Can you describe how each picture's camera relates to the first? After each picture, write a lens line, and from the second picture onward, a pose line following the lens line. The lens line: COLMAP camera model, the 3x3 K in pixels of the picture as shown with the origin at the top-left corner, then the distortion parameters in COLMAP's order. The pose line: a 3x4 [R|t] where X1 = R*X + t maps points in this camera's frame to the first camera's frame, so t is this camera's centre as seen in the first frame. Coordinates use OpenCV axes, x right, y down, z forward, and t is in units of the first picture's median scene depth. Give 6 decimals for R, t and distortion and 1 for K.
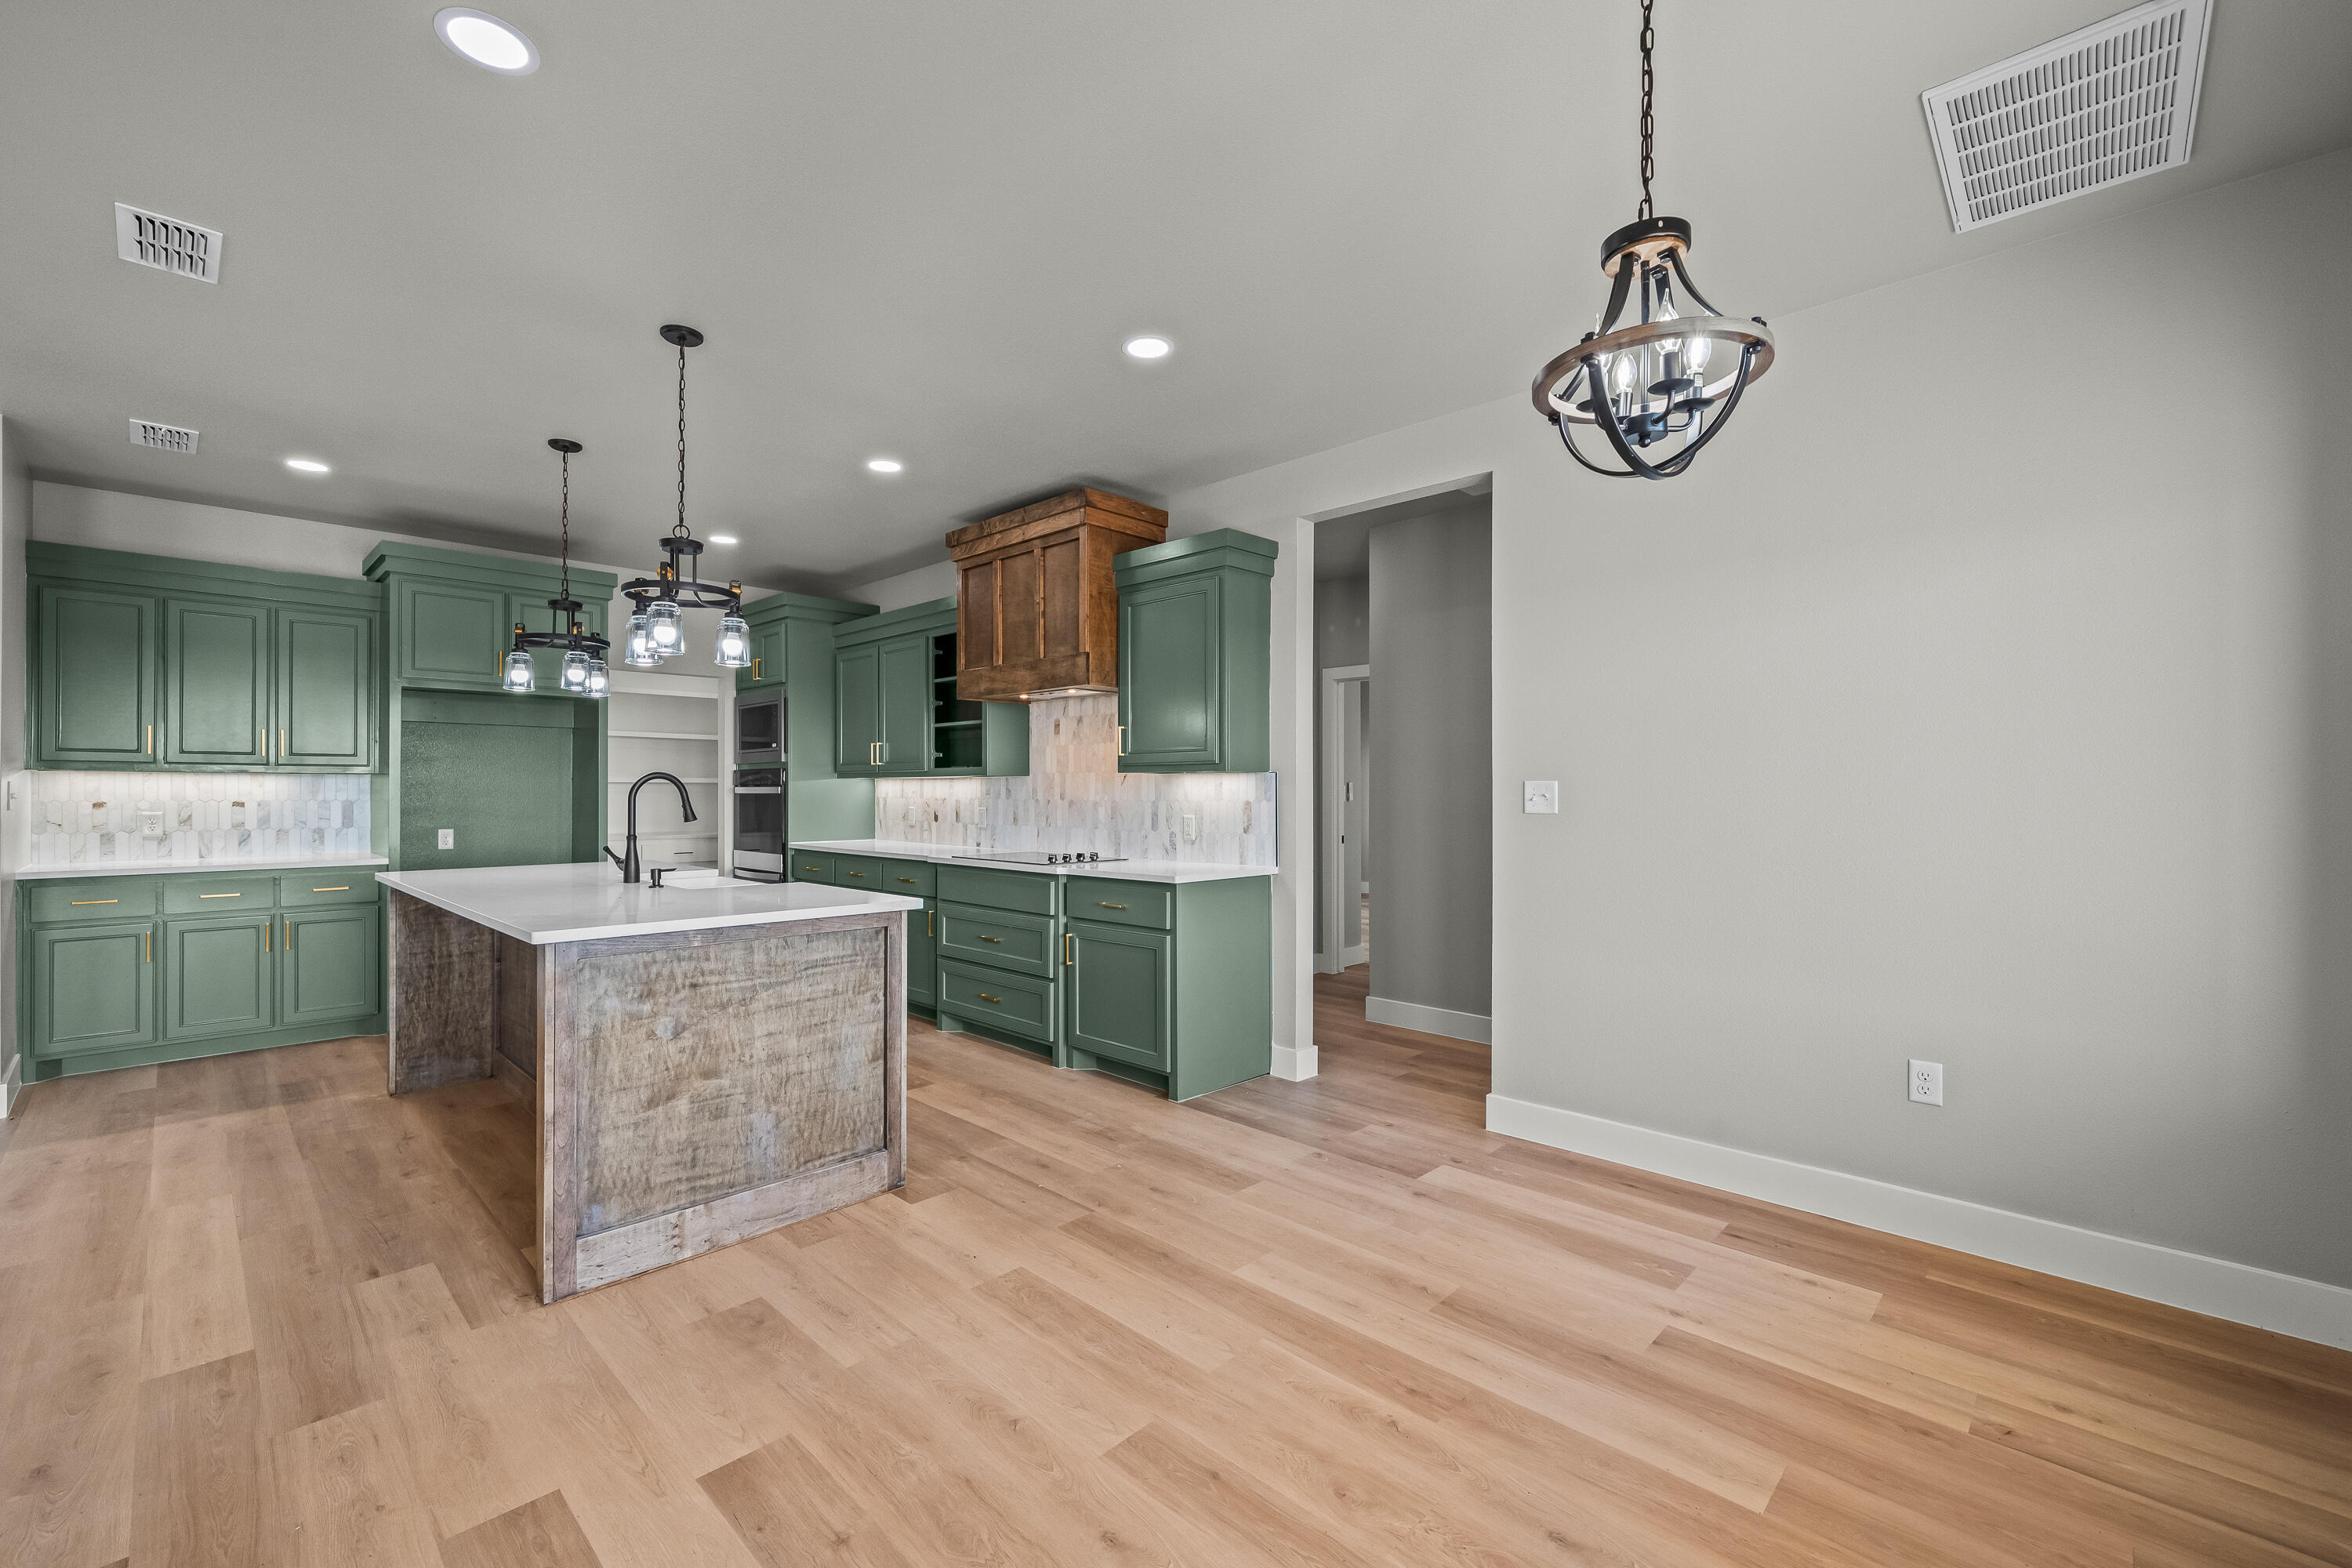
lens RADIAL K [[975.4, 0, 1148.8], [0, 975.4, 786.7], [0, 0, 1]] dist [-0.000621, -0.000183]
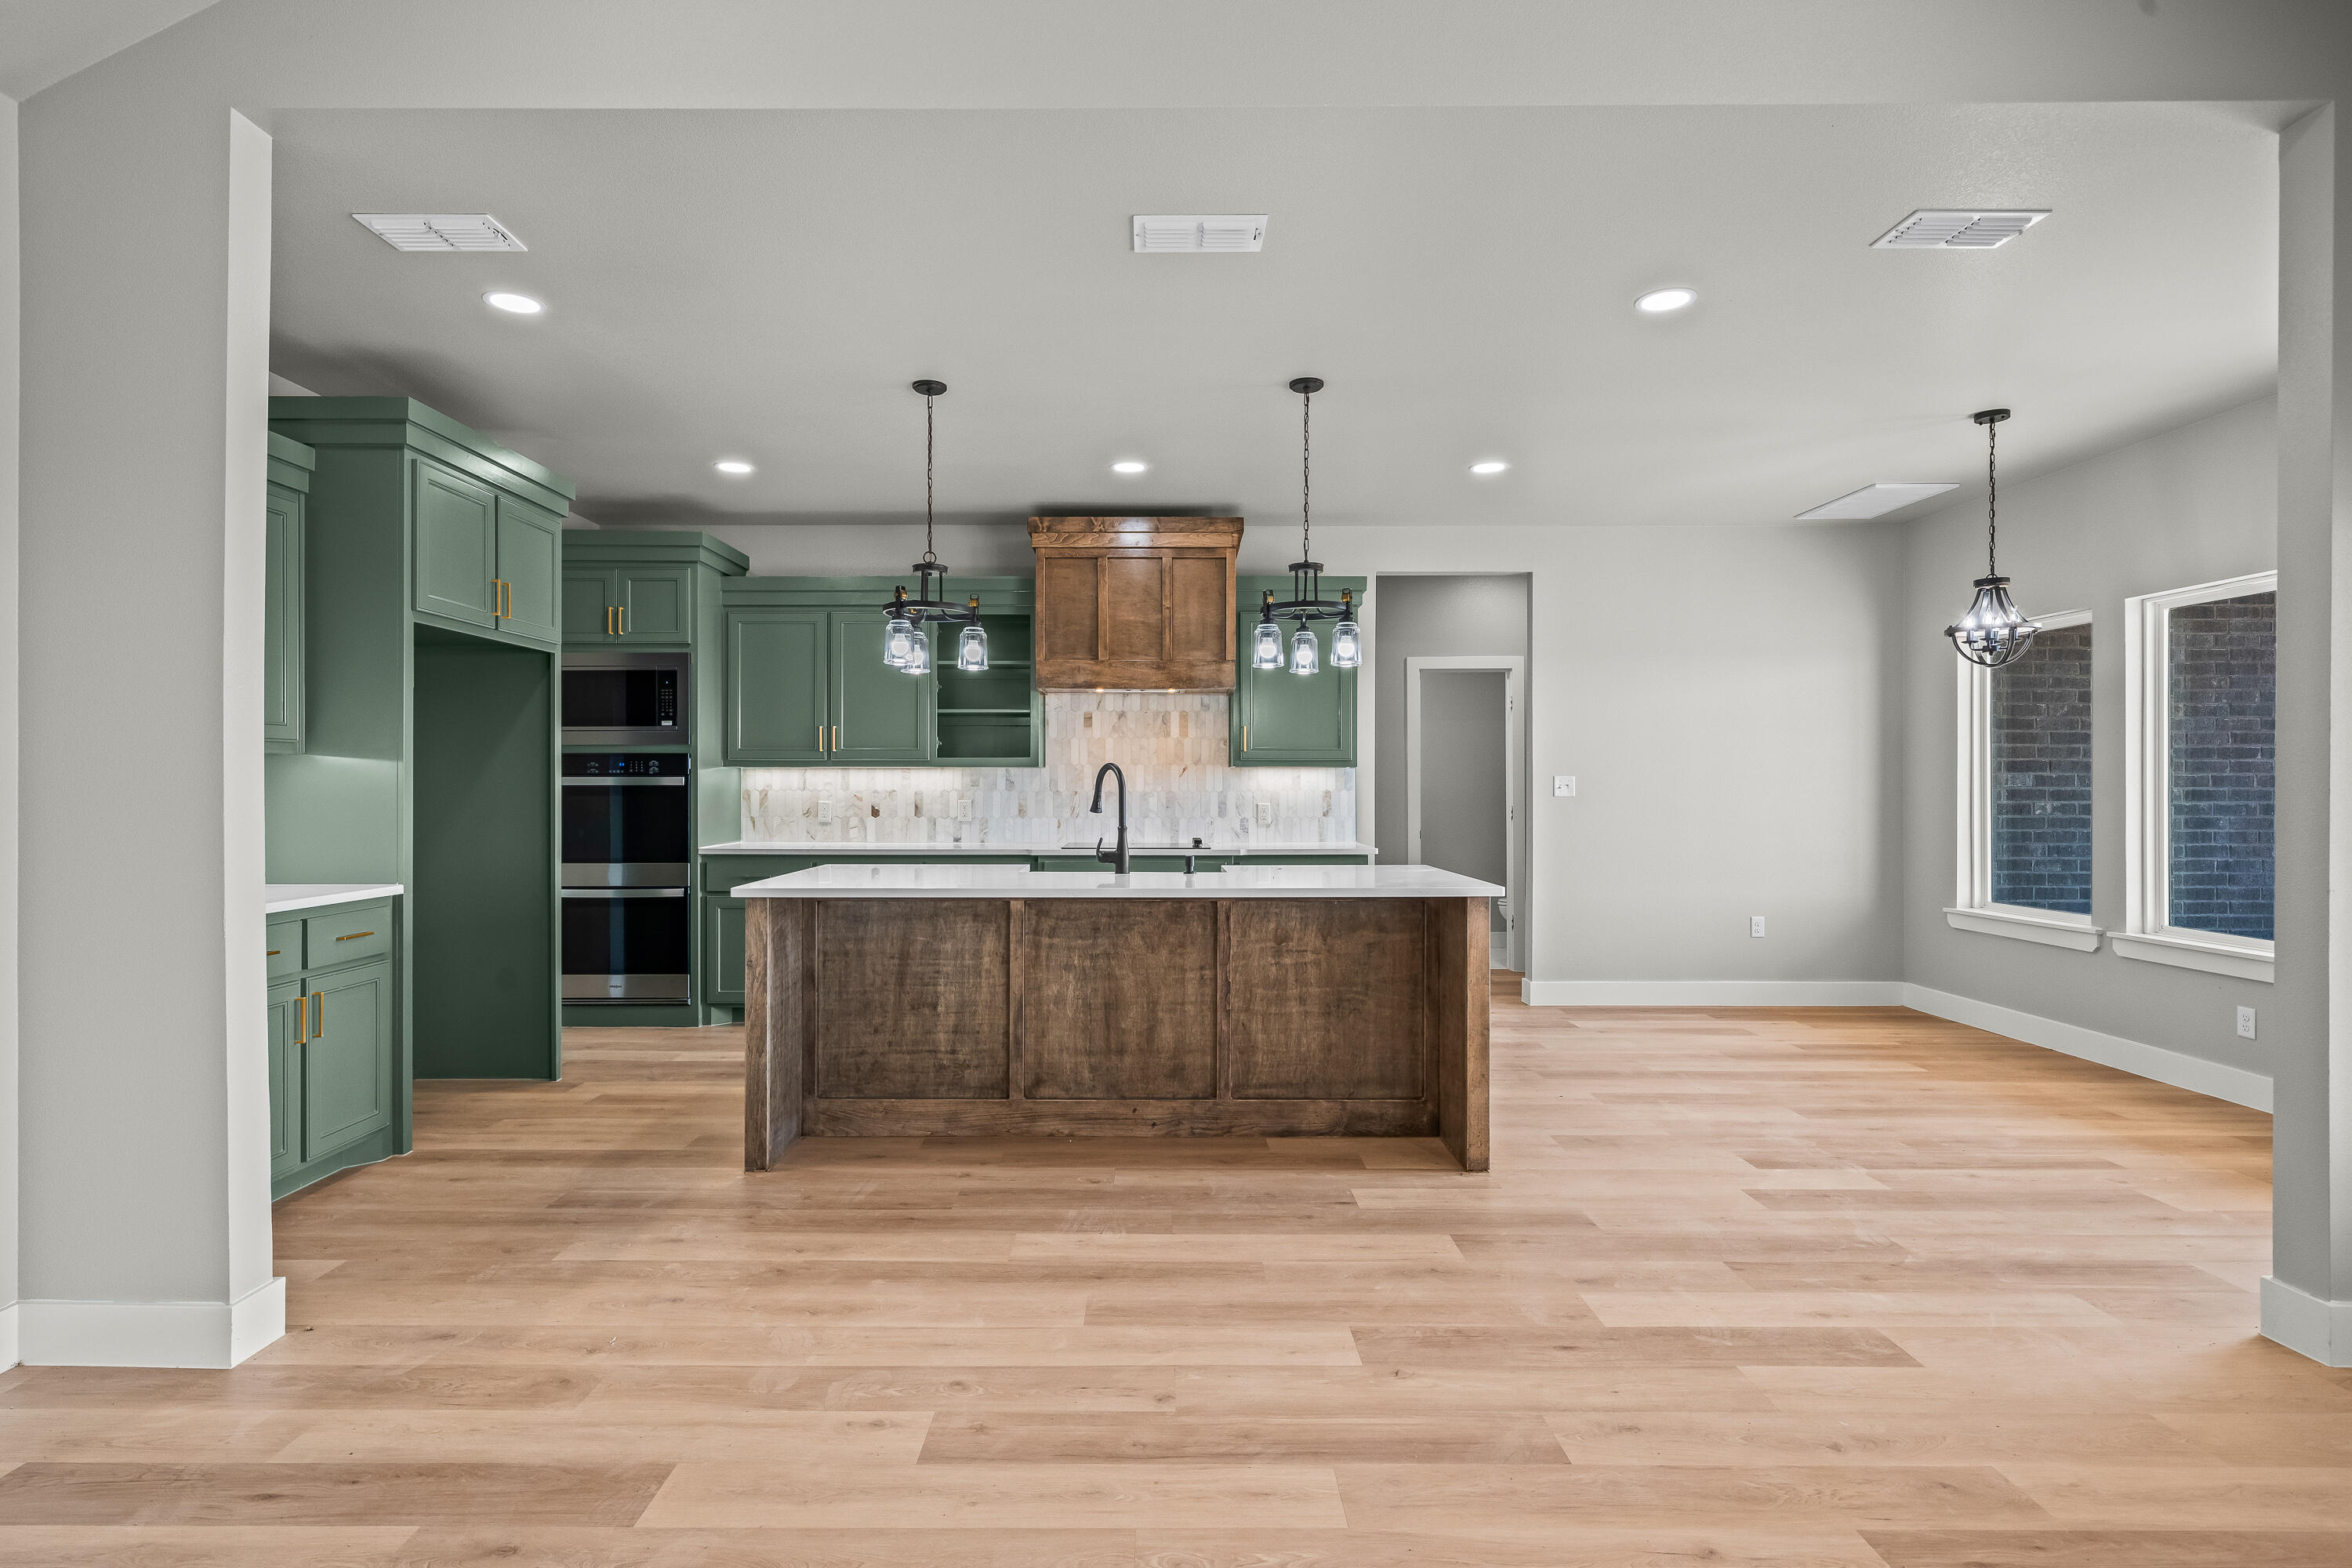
lens RADIAL K [[1154.5, 0, 1151.0], [0, 1154.5, 787.4], [0, 0, 1]] dist [-0.000125, 0.000484]
pose [[0.712531, -0.003071, 0.701634, -1.155279], [-0.003102, 0.999967, 0.007526, 0.000553], [-0.701634, -0.007539, 0.712498, 0.117653]]
